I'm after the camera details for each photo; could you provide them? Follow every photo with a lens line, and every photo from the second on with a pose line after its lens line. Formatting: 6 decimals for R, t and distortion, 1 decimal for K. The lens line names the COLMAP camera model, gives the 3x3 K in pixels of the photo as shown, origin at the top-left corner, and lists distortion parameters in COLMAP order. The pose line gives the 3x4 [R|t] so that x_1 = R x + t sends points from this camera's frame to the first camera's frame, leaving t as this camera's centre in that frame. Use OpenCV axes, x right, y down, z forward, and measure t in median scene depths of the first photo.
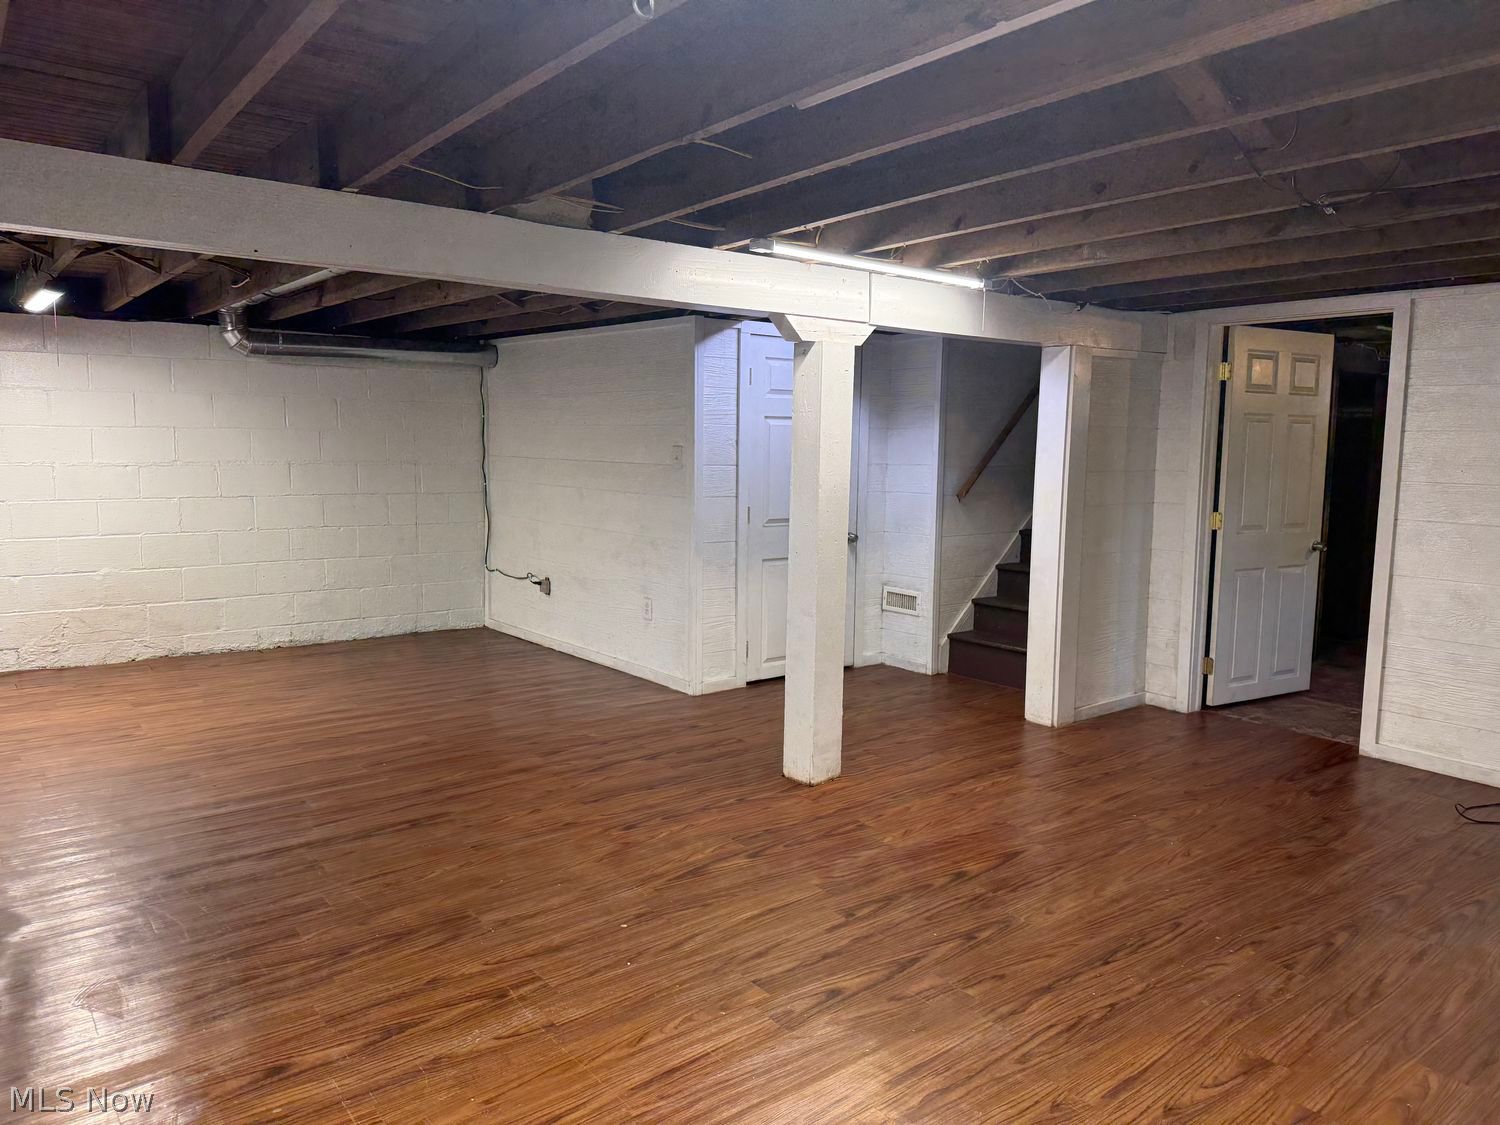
lens RADIAL K [[1061.4, 0, 747.7], [0, 1061.4, 561.3], [0, 0, 1]] dist [0.055014, -0.076384]
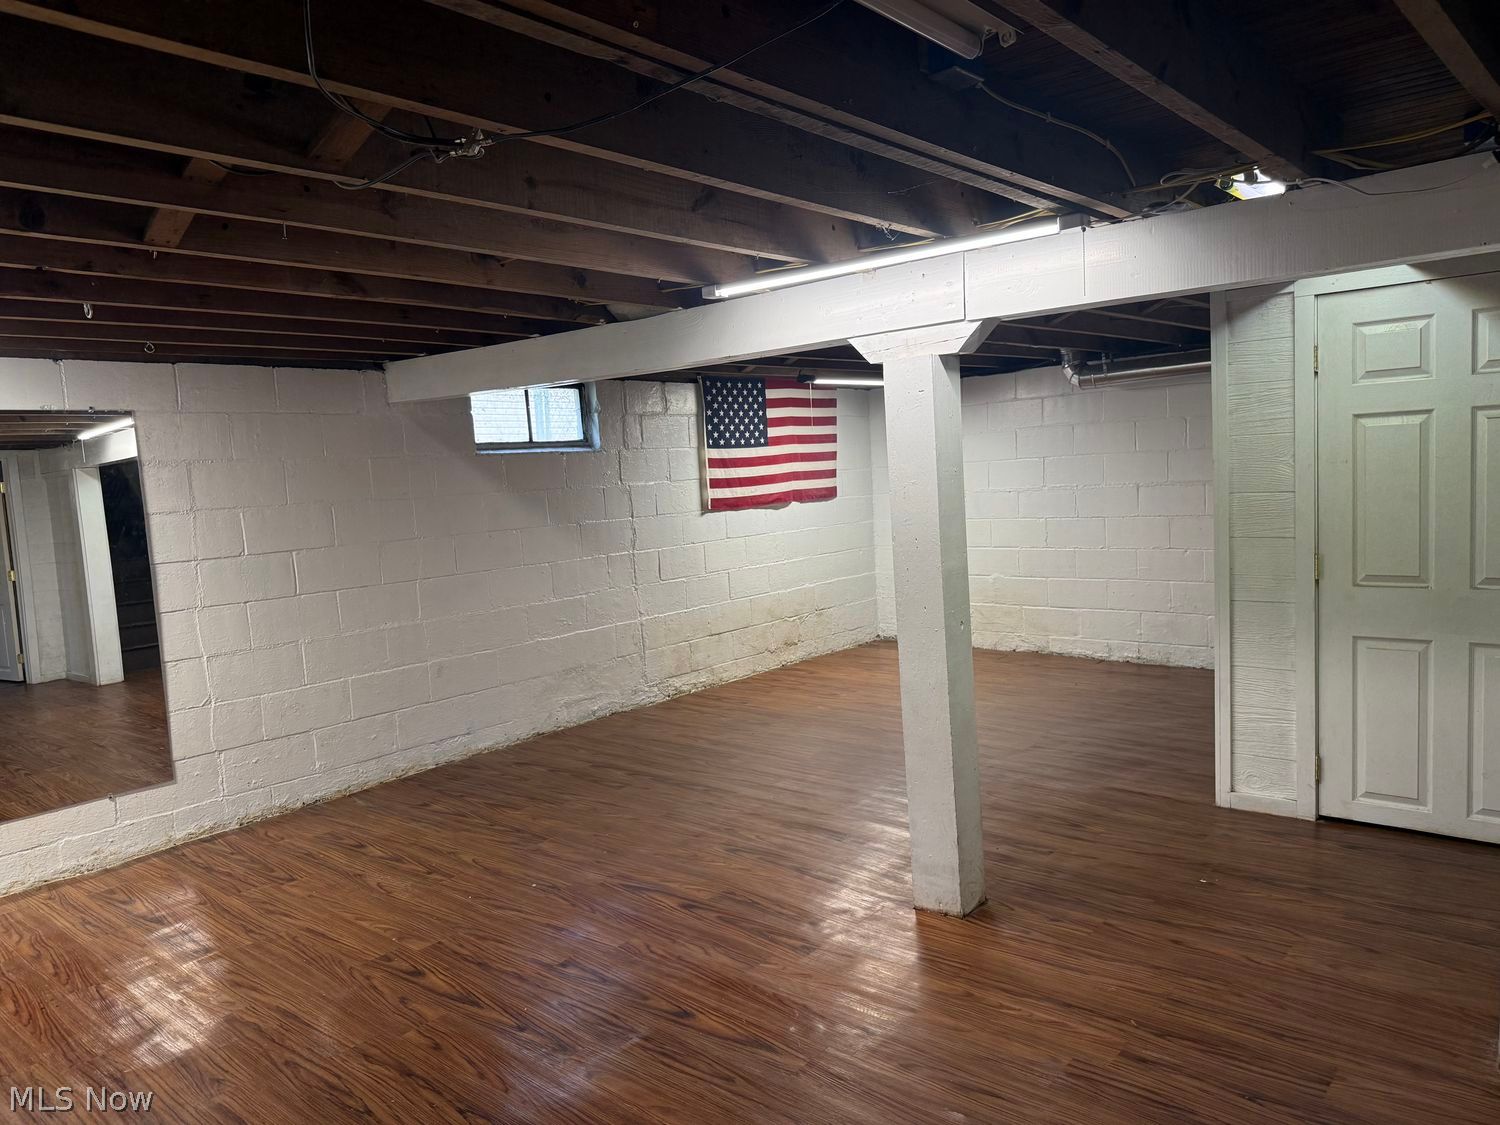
lens RADIAL K [[1061.4, 0, 746.6], [0, 1061.4, 557.0], [0, 0, 1]] dist [0.055014, -0.076384]
pose [[0.179697, 0.059791, -0.981903, 0.998121], [-0.053568, 0.997265, 0.050923, -0.107049], [0.982262, 0.043448, 0.182408, 0.872021]]
